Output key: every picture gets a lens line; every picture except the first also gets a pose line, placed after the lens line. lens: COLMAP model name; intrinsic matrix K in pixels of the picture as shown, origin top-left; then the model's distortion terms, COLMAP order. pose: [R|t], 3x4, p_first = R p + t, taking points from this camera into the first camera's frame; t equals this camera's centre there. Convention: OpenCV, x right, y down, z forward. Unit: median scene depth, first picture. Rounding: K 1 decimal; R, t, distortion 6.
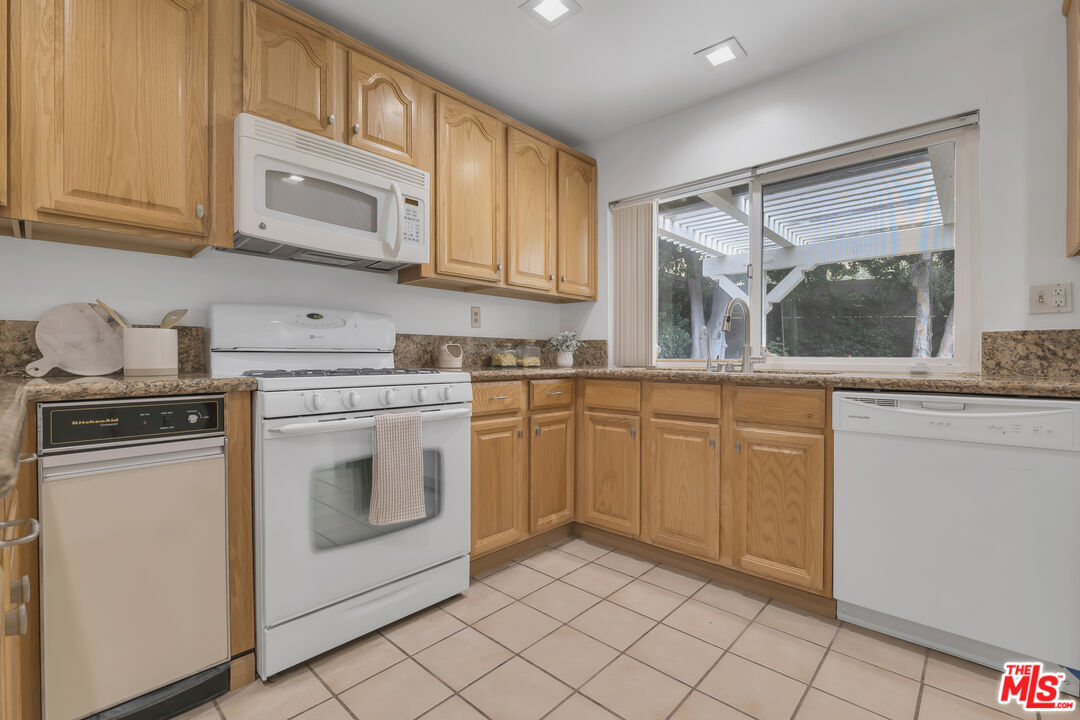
lens RADIAL K [[476.8, 0, 540.0], [0, 476.8, 360.0], [0, 0, 1]] dist [-0.001072, -0.000094]
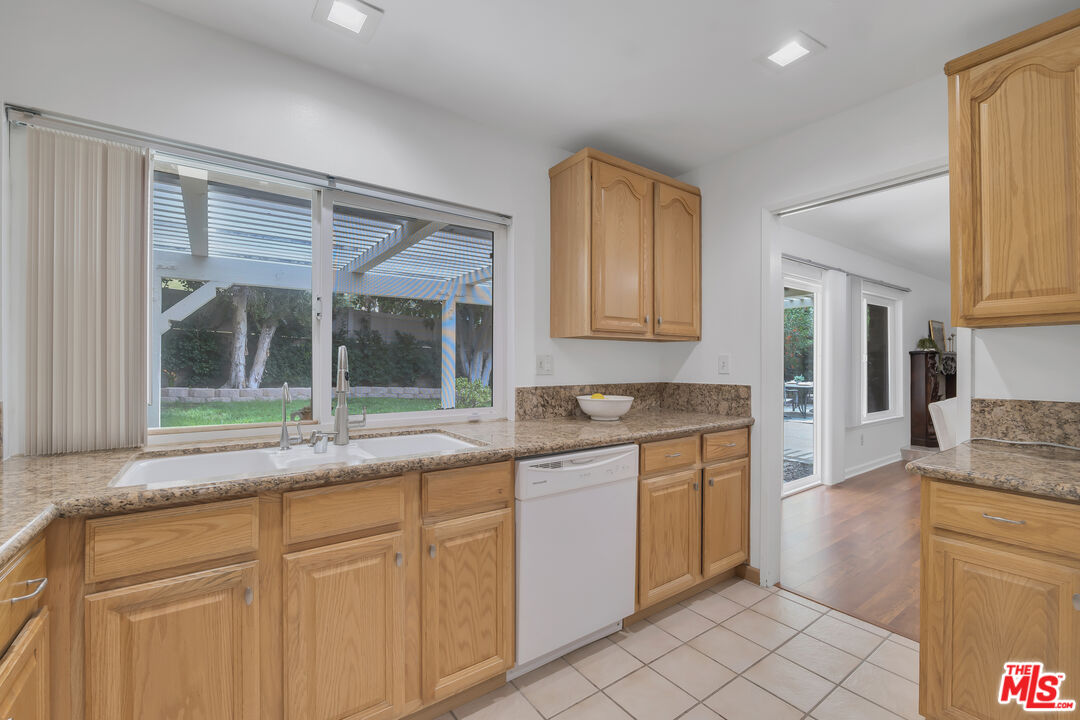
lens RADIAL K [[448.4, 0, 542.2], [0, 448.4, 363.7], [0, 0, 1]] dist [-0.013544, -0.000114]
pose [[0.209553, -0.003121, 0.977792, -0.265885], [0.005786, 0.999981, 0.001951, -0.127599], [-0.977780, 0.005249, 0.209567, 0.678082]]
